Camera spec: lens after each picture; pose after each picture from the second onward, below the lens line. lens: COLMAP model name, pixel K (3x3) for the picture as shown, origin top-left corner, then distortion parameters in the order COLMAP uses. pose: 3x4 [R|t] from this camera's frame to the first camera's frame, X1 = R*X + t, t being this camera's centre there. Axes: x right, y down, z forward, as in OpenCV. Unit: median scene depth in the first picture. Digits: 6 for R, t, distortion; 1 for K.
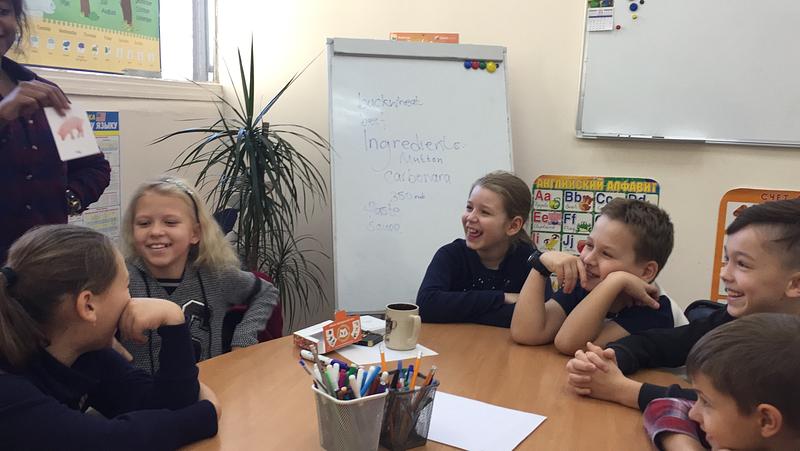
lens RADIAL K [[835.4, 0, 396.7], [0, 835.4, 225.3], [0, 0, 1]] dist [0.073378, 0.000000]
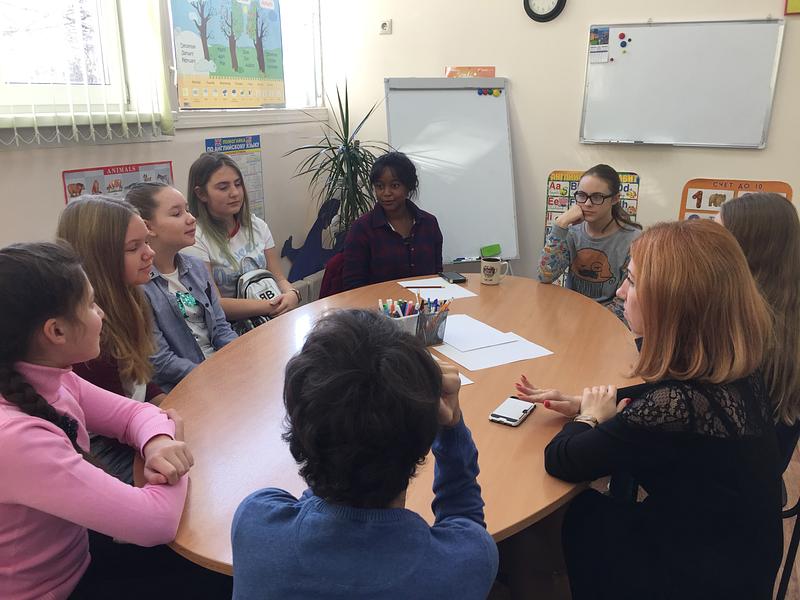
lens RADIAL K [[702.1, 0, 406.7], [0, 702.1, 301.5], [0, 0, 1]] dist [0.077980, -0.017090]
pose [[0.994931, 0.001741, -0.100547, 0.053249], [0.013527, 0.988446, 0.150970, -0.028919], [0.099648, -0.151565, 0.983412, -0.239035]]
